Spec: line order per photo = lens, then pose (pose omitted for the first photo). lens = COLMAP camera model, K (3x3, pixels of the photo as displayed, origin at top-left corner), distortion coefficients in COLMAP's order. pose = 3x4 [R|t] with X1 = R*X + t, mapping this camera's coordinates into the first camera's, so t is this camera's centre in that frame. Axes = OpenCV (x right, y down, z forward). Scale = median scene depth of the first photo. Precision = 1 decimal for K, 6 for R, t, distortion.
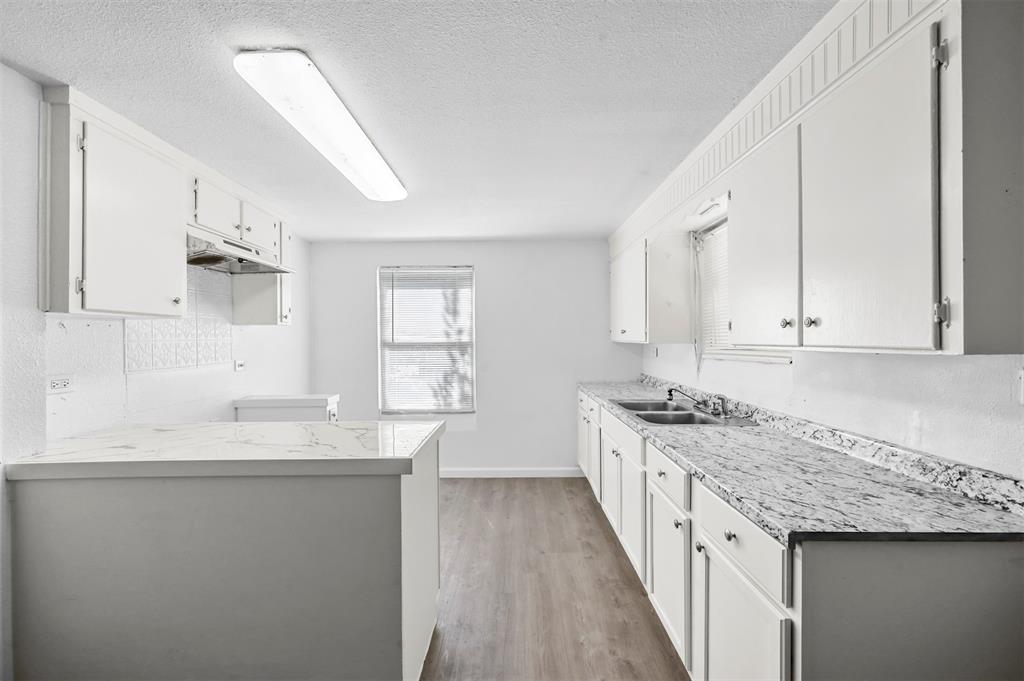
lens RADIAL K [[398.4, 0, 510.0], [0, 398.4, 340.3], [0, 0, 1]] dist [0.001481, 0.000141]
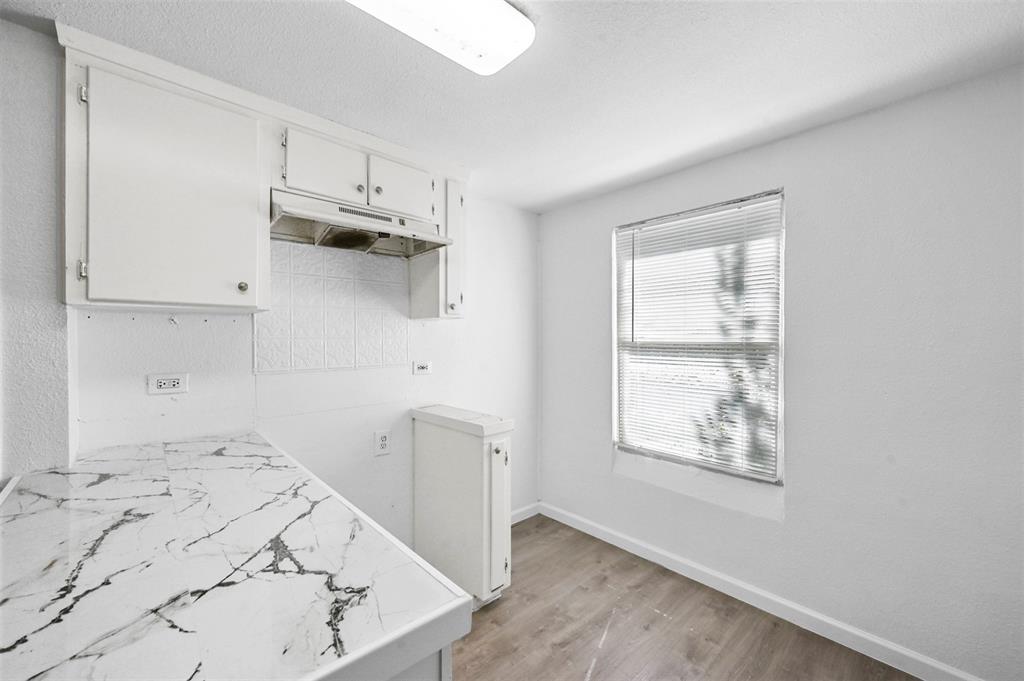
lens RADIAL K [[403.1, 0, 513.7], [0, 403.1, 340.2], [0, 0, 1]] dist [-0.000336, 0.000404]
pose [[0.683355, 0.012097, -0.729986, 0.048705], [-0.006726, 0.999925, 0.010275, -0.003382], [0.730055, -0.002112, 0.683385, 0.418379]]
